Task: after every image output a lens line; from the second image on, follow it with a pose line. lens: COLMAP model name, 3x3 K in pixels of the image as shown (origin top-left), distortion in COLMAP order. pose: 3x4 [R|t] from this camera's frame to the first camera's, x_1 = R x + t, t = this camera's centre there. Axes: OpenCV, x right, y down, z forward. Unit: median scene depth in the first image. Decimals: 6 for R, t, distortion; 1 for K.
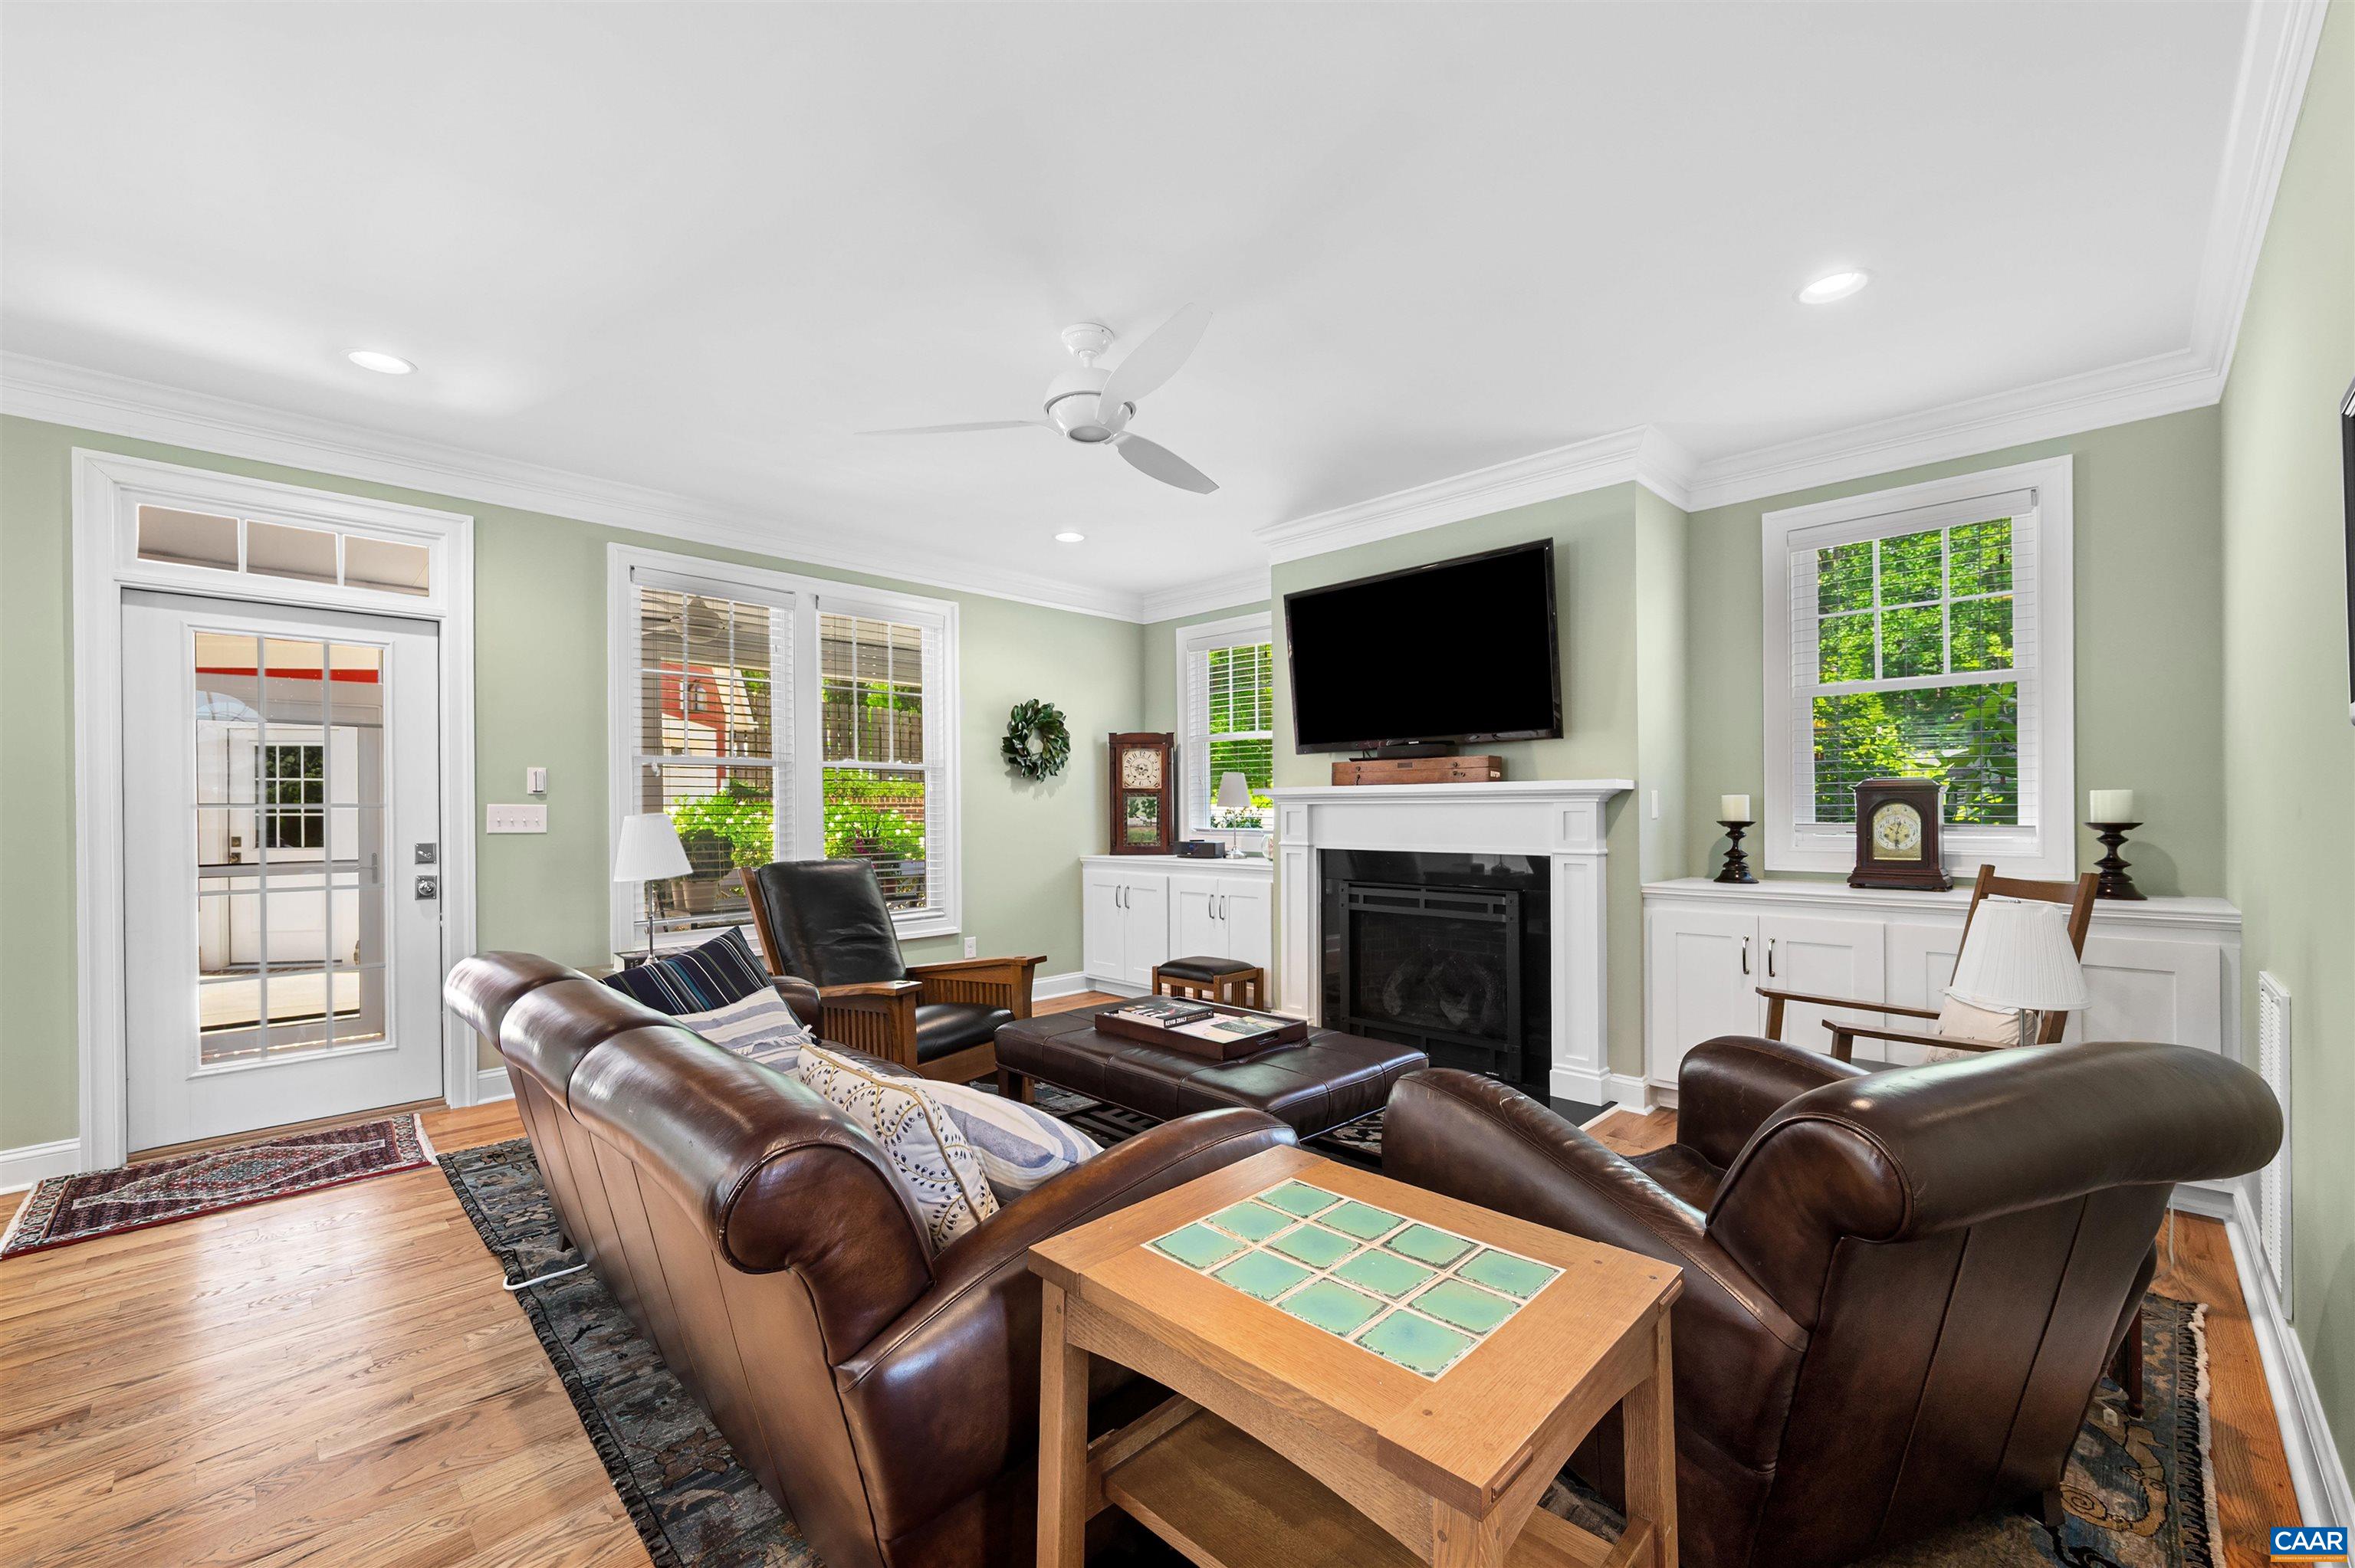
lens RADIAL K [[946.2, 0, 1184.1], [0, 946.2, 808.8], [0, 0, 1]] dist [-0.002963, -0.000008]
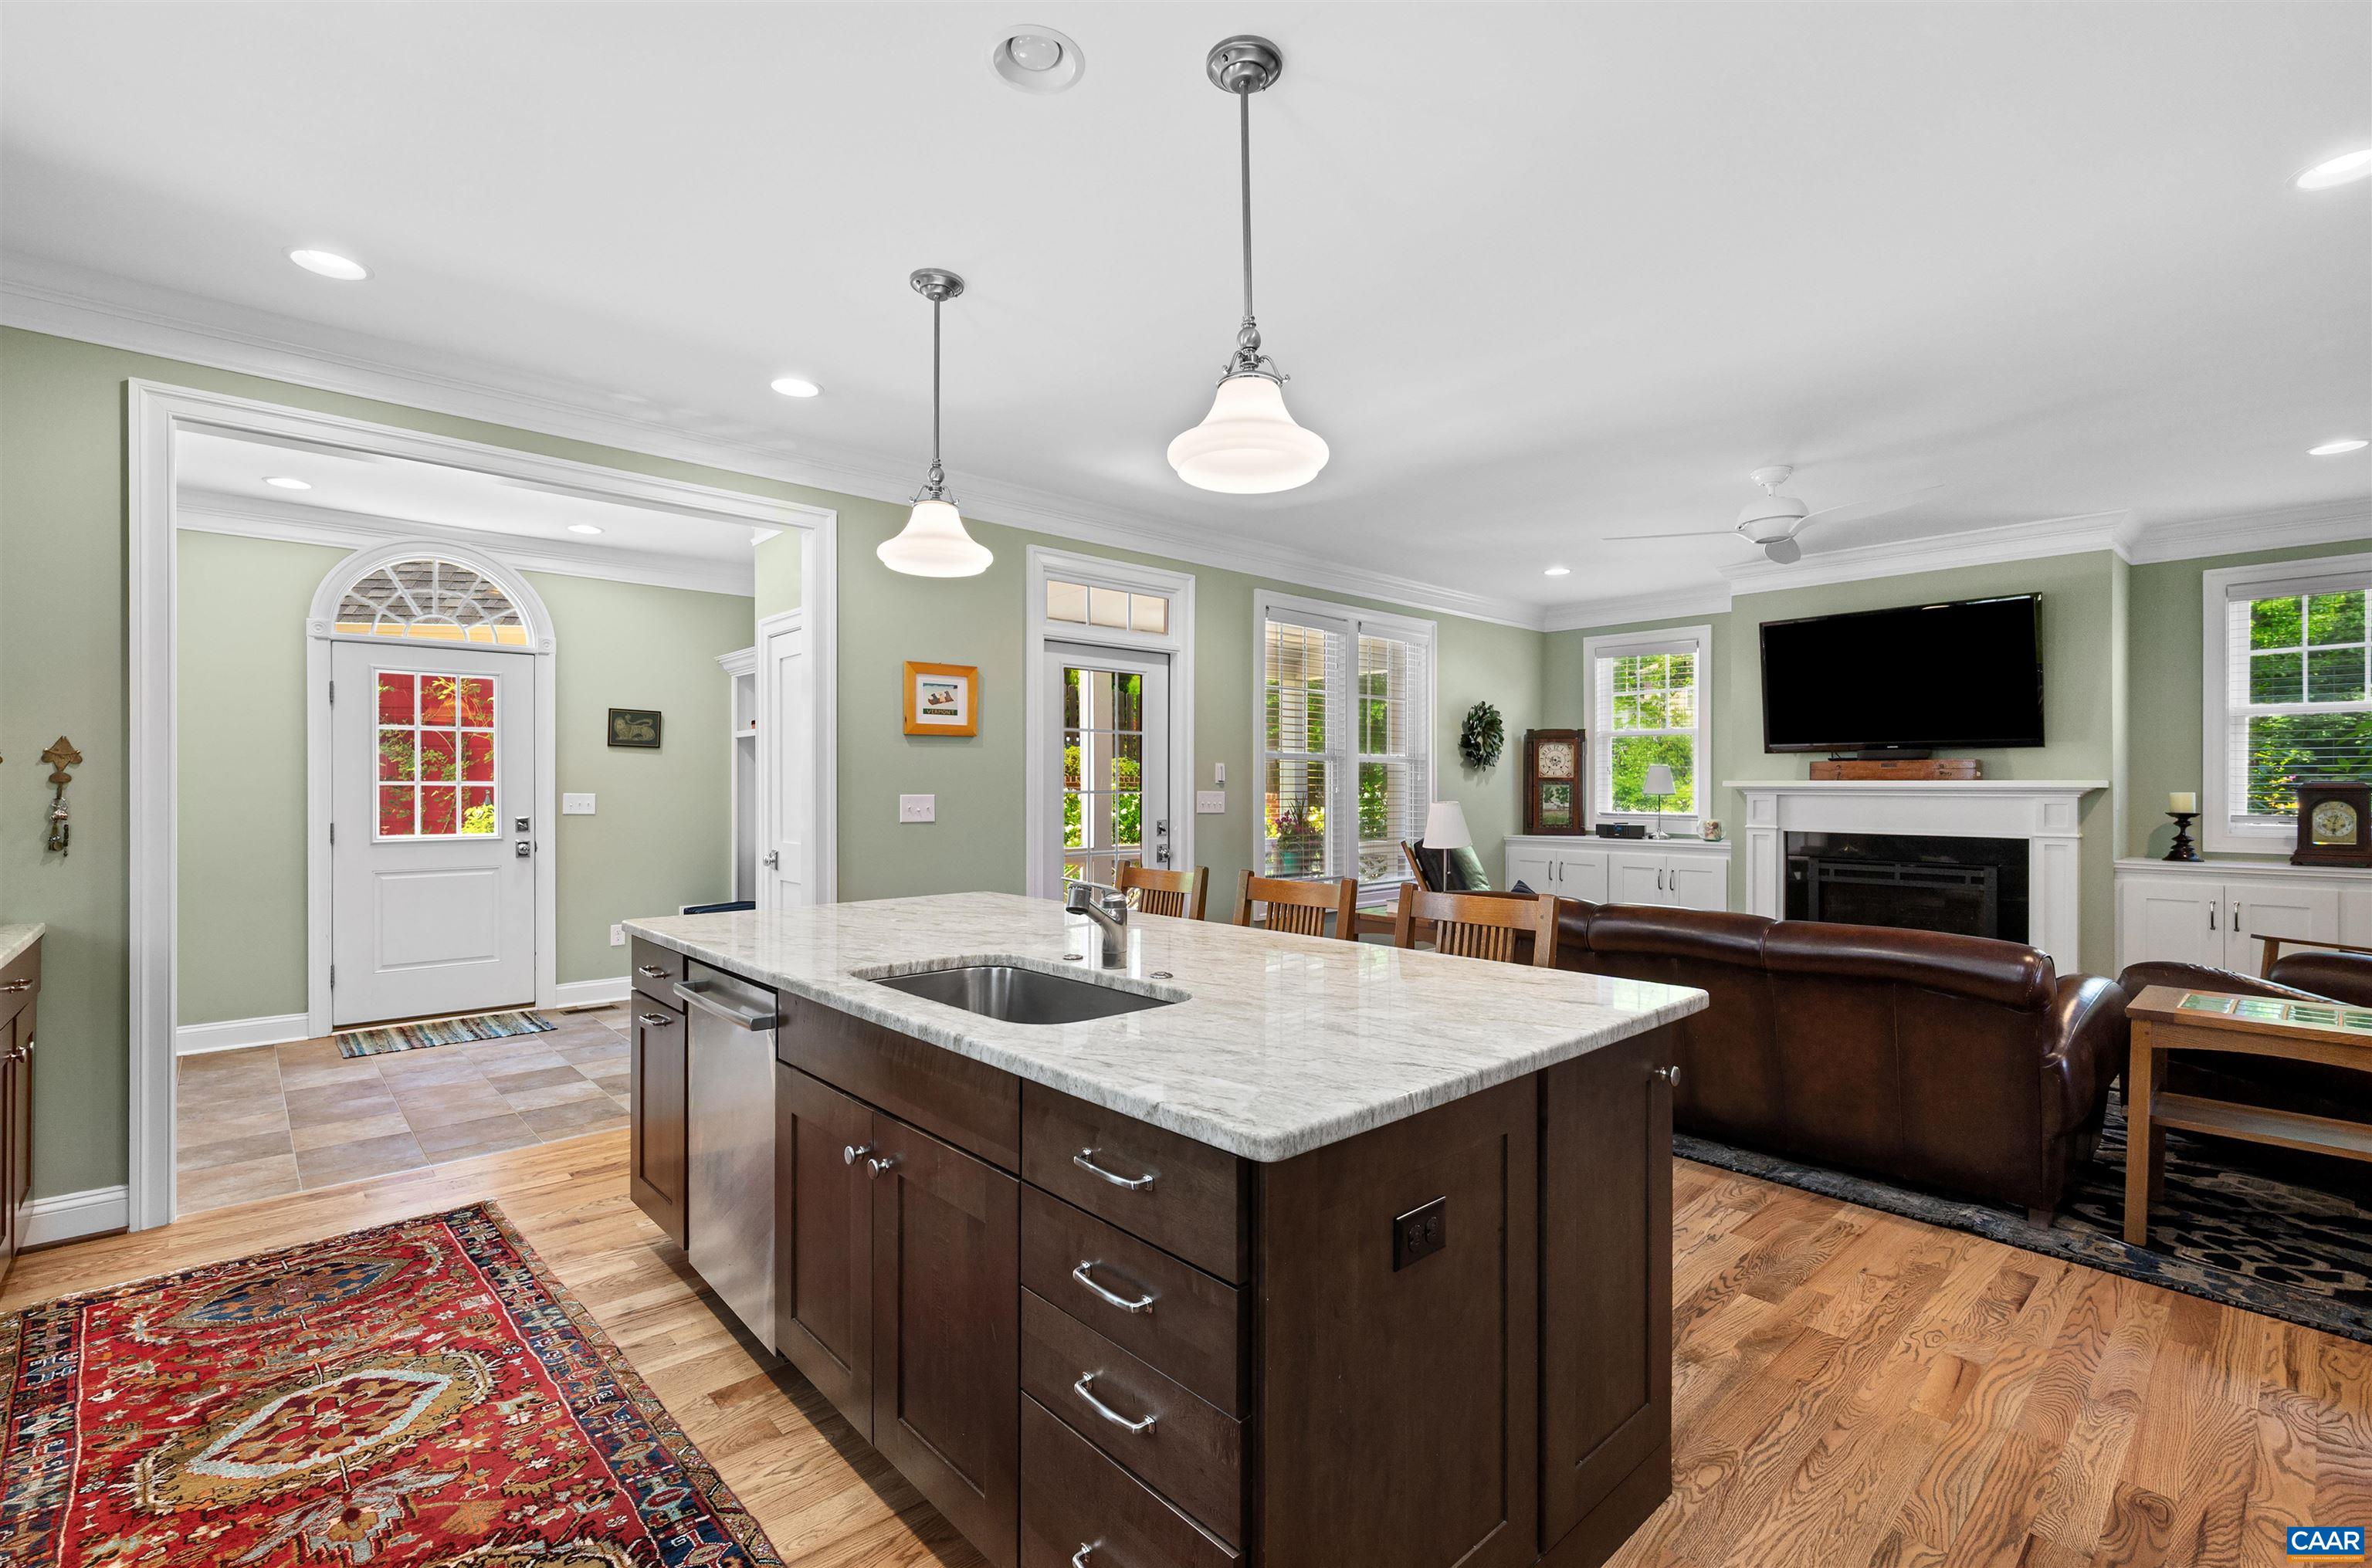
lens RADIAL K [[1053.9, 0, 1193.8], [0, 1053.9, 787.2], [0, 0, 1]] dist [0.000963, 0.000213]
pose [[0.998887, 0.008399, -0.046406, -0.654810], [-0.008312, 0.999963, 0.002080, -0.013095], [0.046421, -0.001692, 0.998921, -0.464806]]
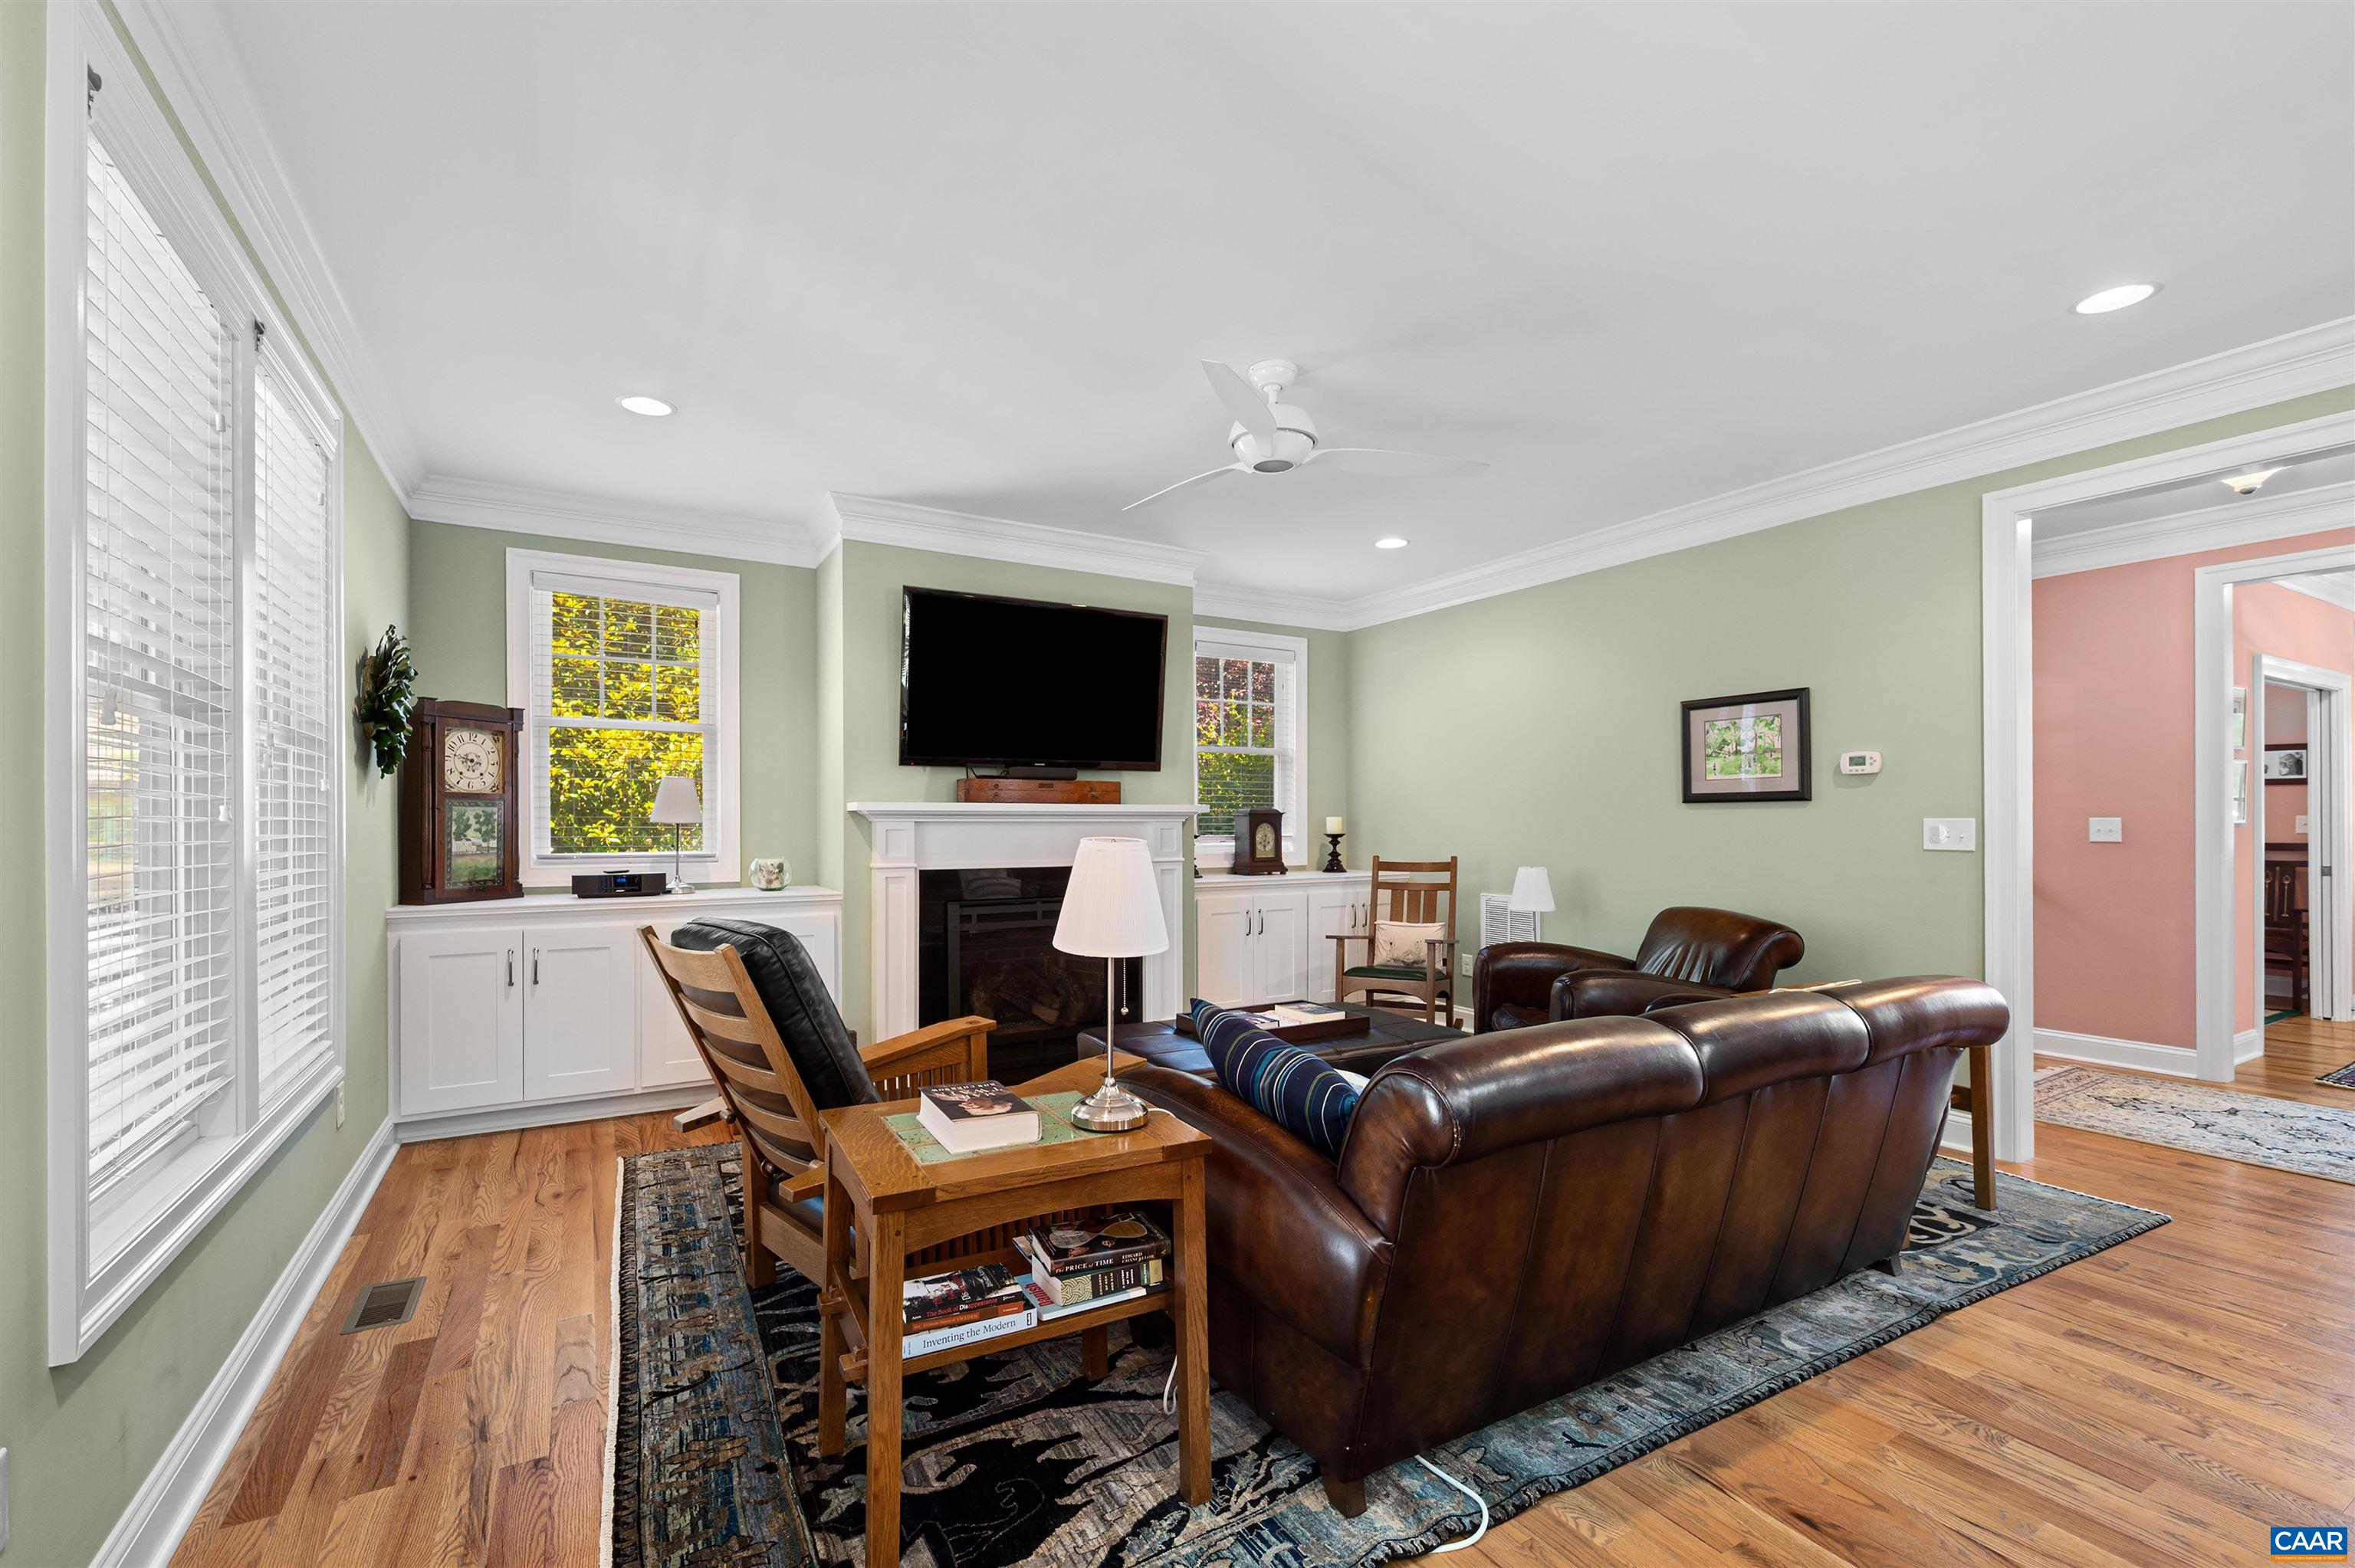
lens RADIAL K [[1006.7, 0, 1165.9], [0, 1006.7, 820.9], [0, 0, 1]] dist [0.001691, 0.001192]
pose [[0.260954, 0.006691, 0.965328, -0.864328], [-0.000908, 0.999977, -0.006686, 0.001180], [-0.965351, 0.000869, 0.260954, 0.603766]]
